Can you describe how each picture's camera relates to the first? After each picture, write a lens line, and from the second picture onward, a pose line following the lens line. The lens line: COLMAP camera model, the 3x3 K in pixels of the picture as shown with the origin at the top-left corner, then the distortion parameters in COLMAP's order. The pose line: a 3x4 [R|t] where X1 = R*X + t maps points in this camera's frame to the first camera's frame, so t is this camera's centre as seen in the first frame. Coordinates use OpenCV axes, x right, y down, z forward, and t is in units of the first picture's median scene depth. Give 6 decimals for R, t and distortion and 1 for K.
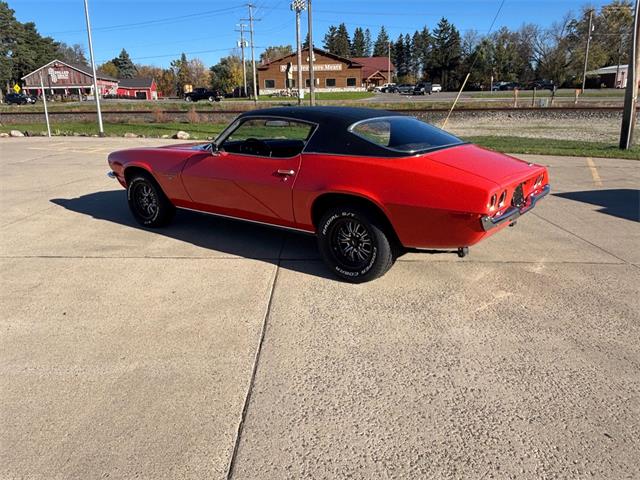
lens RADIAL K [[477.9, 0, 319.1], [0, 477.9, 238.0], [0, 0, 1]] dist [0.039218, -0.063852]
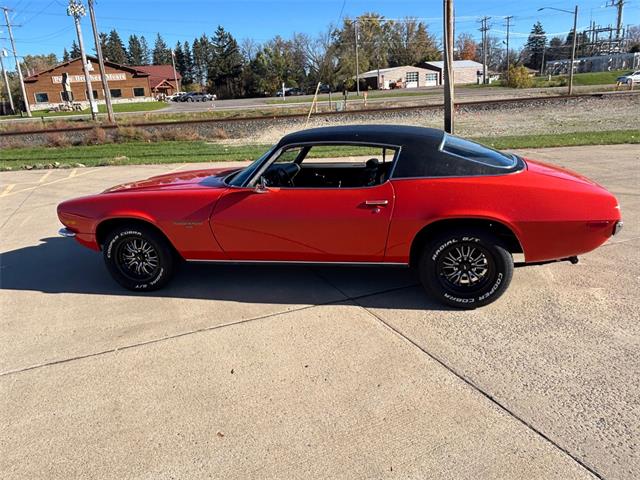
lens RADIAL K [[477.9, 0, 317.6], [0, 477.9, 241.5], [0, 0, 1]] dist [0.039218, -0.063852]
pose [[0.909604, -0.155836, 0.385144, -0.048802], [0.158733, 0.987018, 0.024480, -0.009793], [-0.383959, 0.038868, 0.922532, 0.020393]]
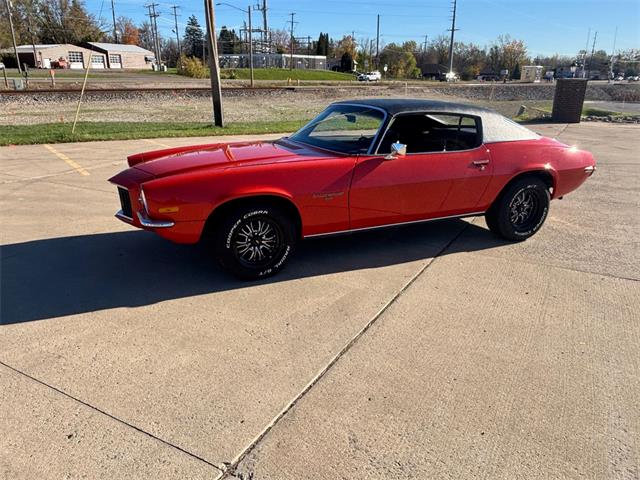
lens RADIAL K [[477.9, 0, 319.2], [0, 477.9, 235.8], [0, 0, 1]] dist [0.039218, -0.063852]
pose [[0.472814, -0.258705, 0.842329, -0.111103], [0.228626, 0.959210, 0.166271, -0.022441], [-0.850986, 0.113963, 0.512674, 0.070899]]
